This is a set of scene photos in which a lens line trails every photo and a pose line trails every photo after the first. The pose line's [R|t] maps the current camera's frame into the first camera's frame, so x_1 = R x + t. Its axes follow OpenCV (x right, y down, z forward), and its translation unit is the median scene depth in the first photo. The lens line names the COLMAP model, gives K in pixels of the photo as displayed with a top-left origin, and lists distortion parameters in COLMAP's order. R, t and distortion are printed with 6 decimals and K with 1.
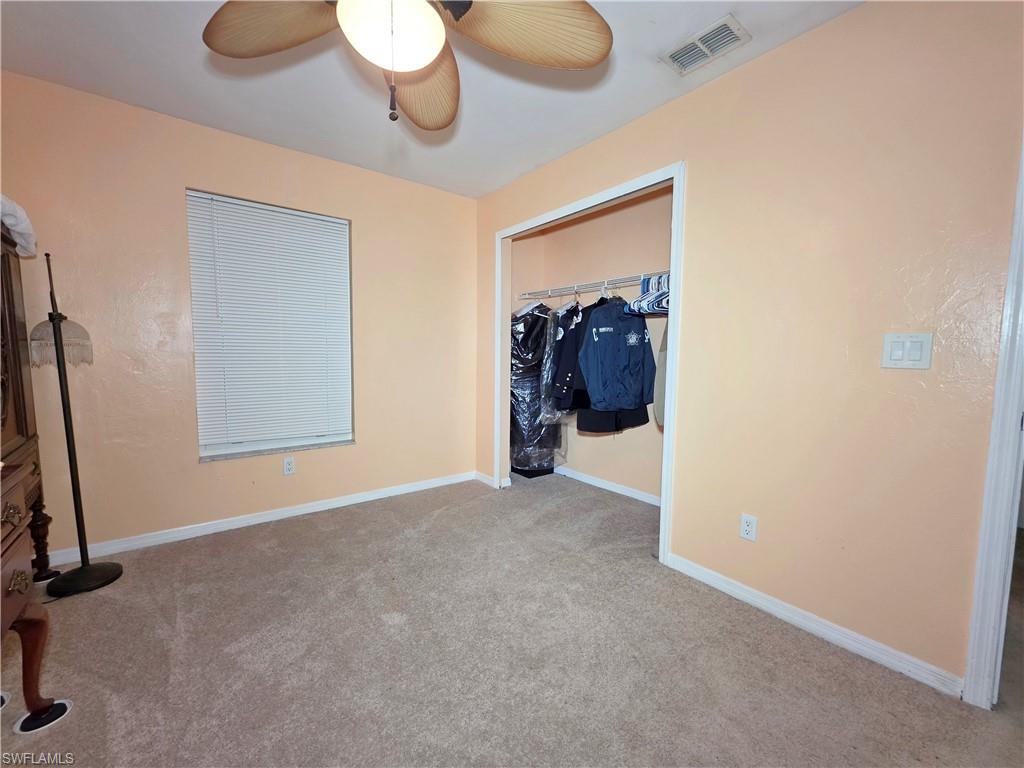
lens RADIAL K [[407.3, 0, 512.0], [0, 407.3, 384.0], [0, 0, 1]] dist [0.007468, -0.001965]
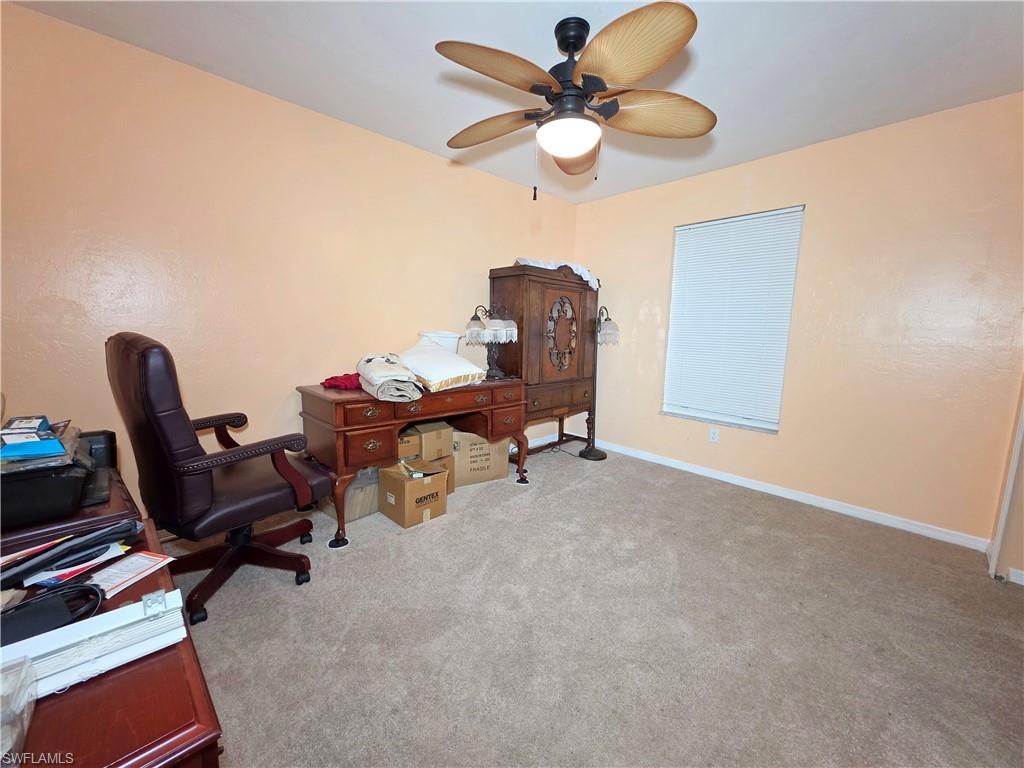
lens RADIAL K [[407.3, 0, 512.0], [0, 407.3, 384.0], [0, 0, 1]] dist [0.007468, -0.001965]
pose [[0.124429, 0.138794, -0.982473, 0.621635], [-0.093715, 0.987386, 0.127619, -0.055614], [0.987793, 0.076193, 0.135866, 0.265333]]
